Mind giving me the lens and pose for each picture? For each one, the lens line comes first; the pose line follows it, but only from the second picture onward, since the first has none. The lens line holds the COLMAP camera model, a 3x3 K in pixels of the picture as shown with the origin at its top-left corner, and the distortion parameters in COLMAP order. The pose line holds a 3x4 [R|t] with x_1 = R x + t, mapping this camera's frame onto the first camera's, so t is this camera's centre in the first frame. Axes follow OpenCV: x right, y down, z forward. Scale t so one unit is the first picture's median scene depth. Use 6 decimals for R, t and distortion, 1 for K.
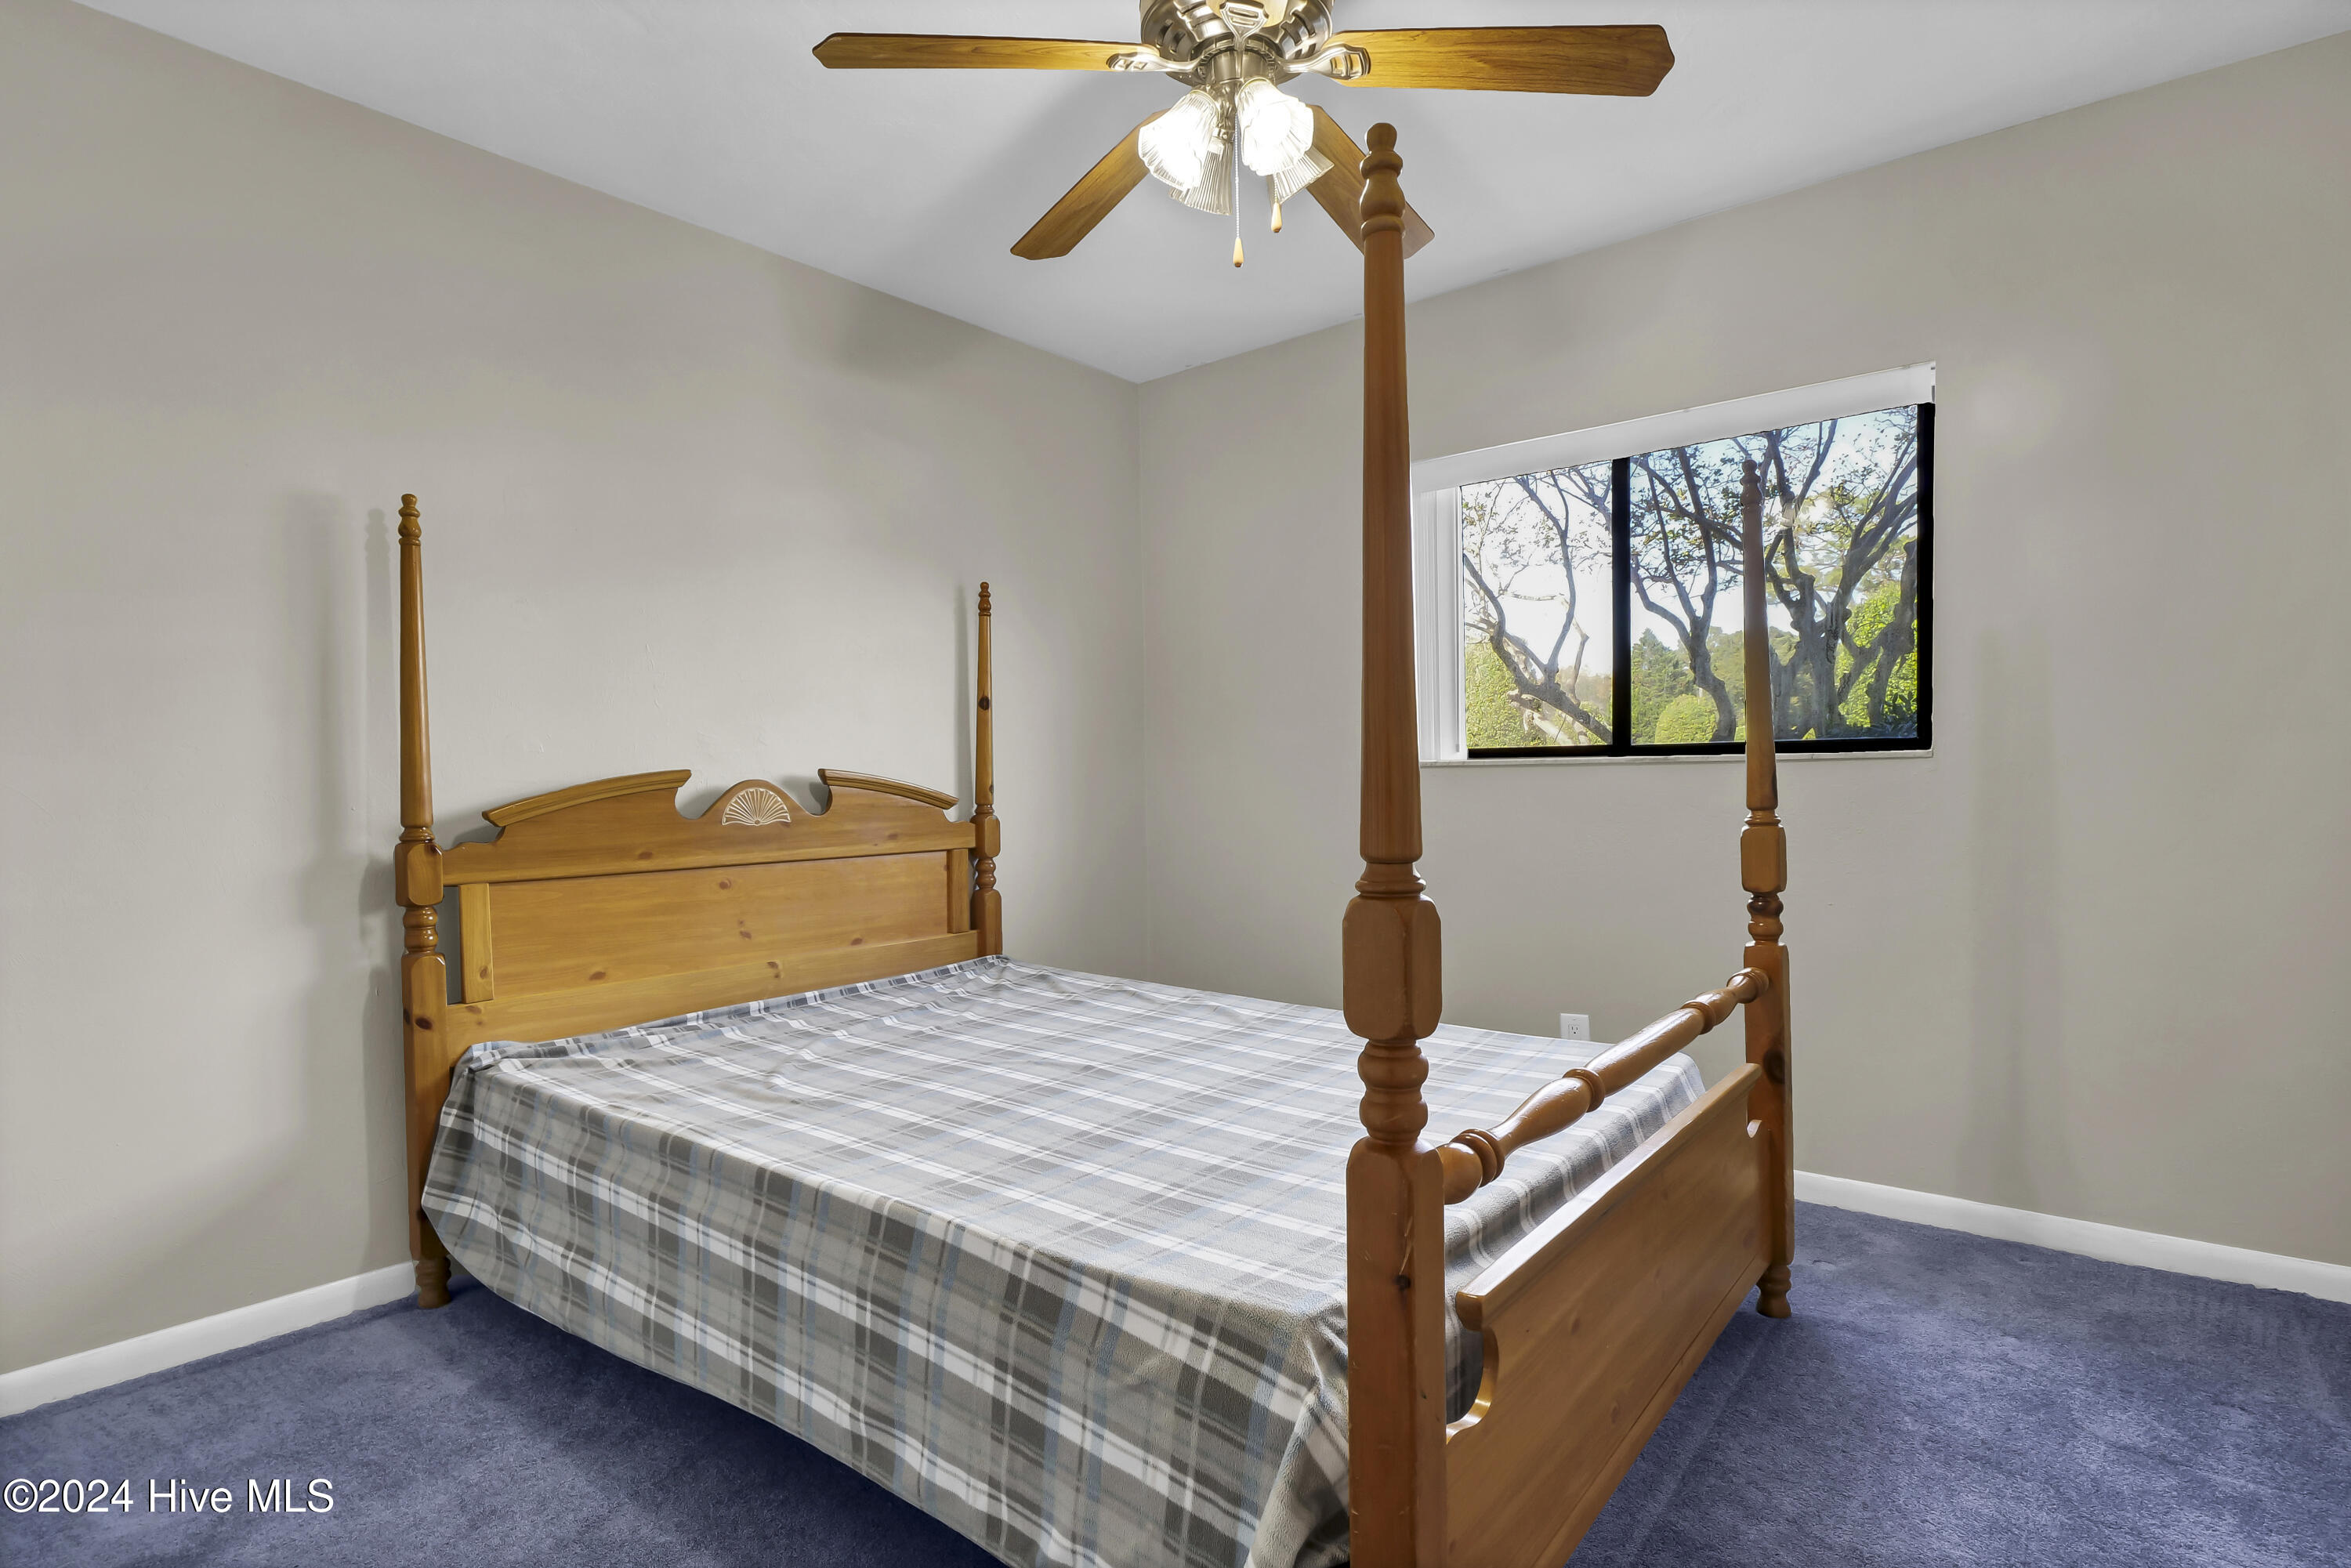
lens RADIAL K [[1151.1, 0, 1166.4], [0, 1151.1, 789.3], [0, 0, 1]] dist [-0.005364, -0.000414]
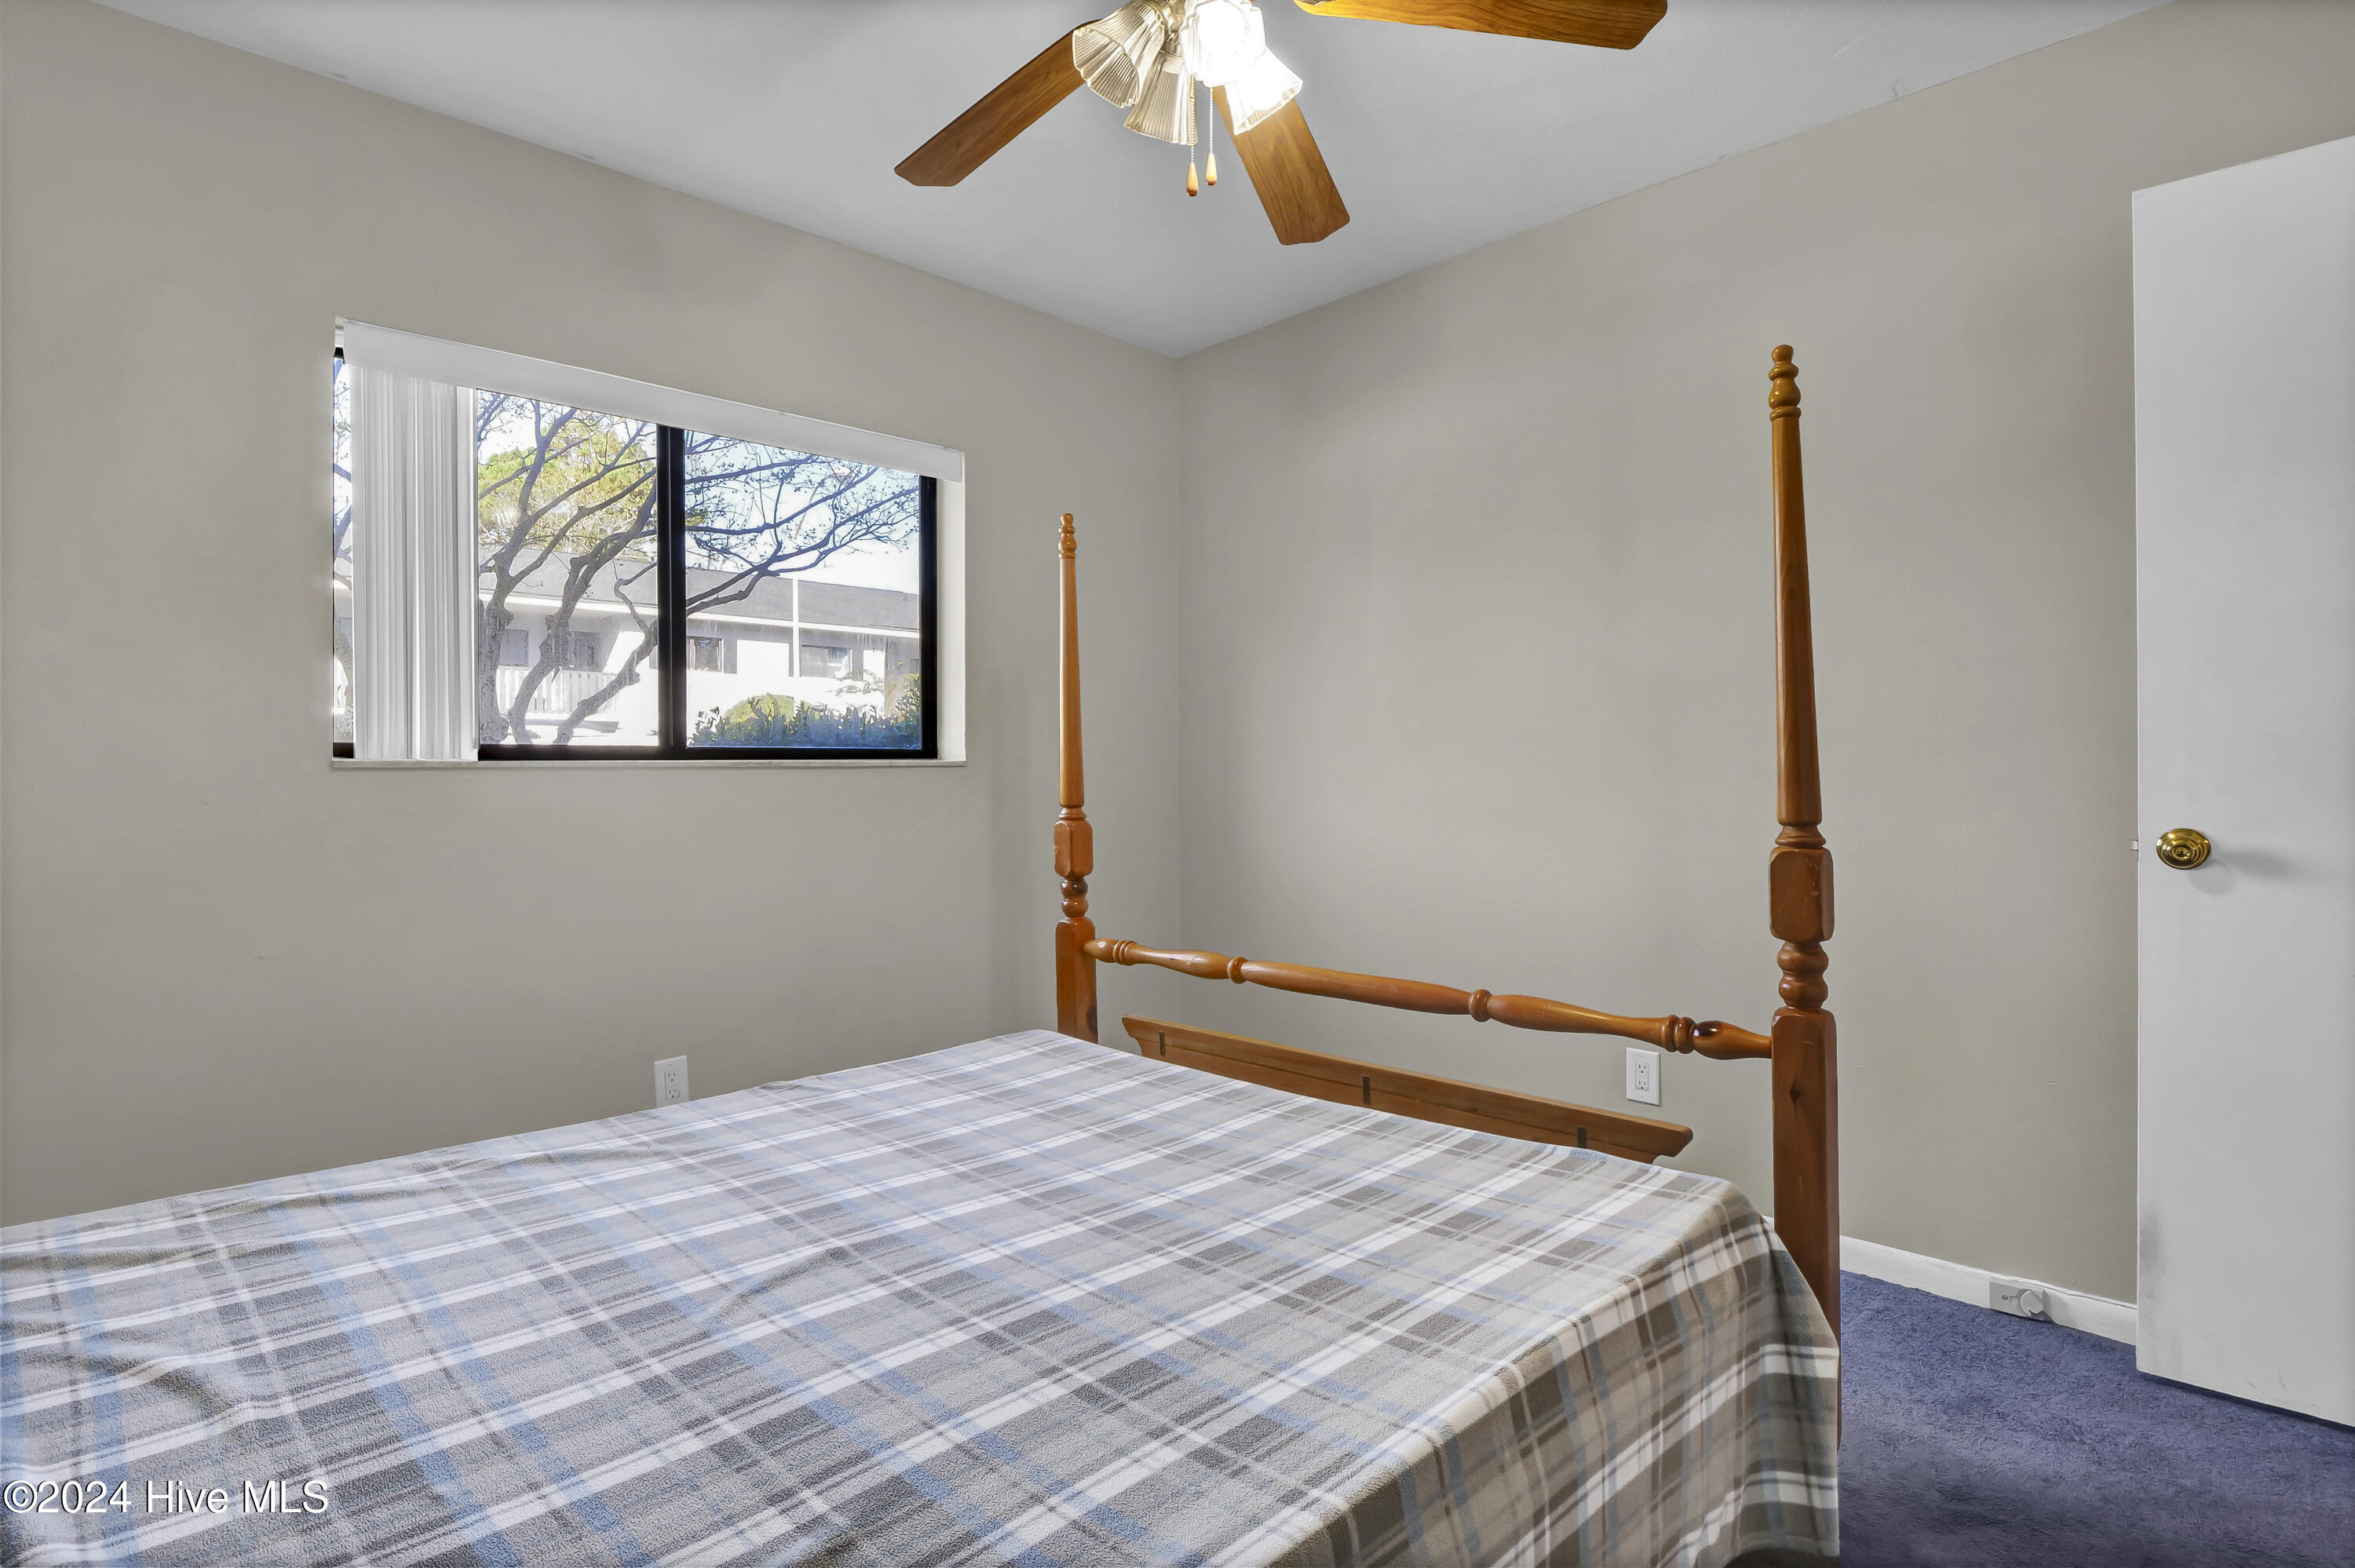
lens RADIAL K [[1152.9, 0, 1167.8], [0, 1152.9, 774.8], [0, 0, 1]] dist [-0.005364, -0.000414]
pose [[0.132514, 0.010141, 0.991129, -0.656360], [0.016977, 0.999778, -0.012500, 0.000853], [-0.991036, 0.018483, 0.132312, 0.751619]]
